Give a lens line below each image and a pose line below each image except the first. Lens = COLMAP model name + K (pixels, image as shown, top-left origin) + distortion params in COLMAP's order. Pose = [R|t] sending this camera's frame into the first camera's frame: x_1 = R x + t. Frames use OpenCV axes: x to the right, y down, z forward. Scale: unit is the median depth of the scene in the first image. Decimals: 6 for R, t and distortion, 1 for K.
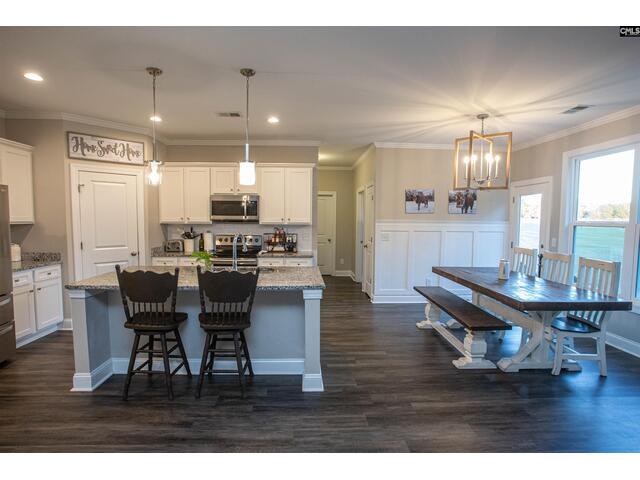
lens RADIAL K [[337.3, 0, 317.6], [0, 337.3, 242.3], [0, 0, 1]] dist [-0.085452, 0.041722]
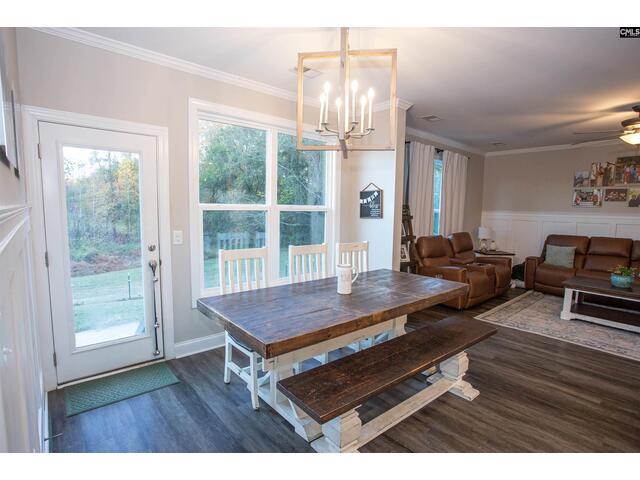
lens RADIAL K [[327.2, 0, 314.4], [0, 327.2, 242.9], [0, 0, 1]] dist [-0.074930, 0.031833]
pose [[-0.613563, -0.103995, 0.782768, 0.071458], [0.033156, 0.987023, 0.157120, -0.079811], [-0.788950, 0.122356, -0.602152, 1.183752]]
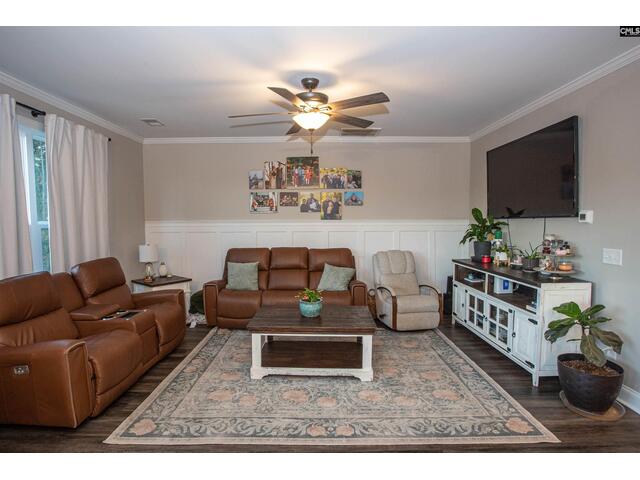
lens RADIAL K [[337.3, 0, 317.6], [0, 337.3, 242.3], [0, 0, 1]] dist [-0.085452, 0.041722]
pose [[-0.999212, -0.009403, 0.038570, 0.173601], [-0.003949, 0.990269, 0.139107, -0.049783], [-0.039502, 0.138845, -0.989526, 0.700476]]
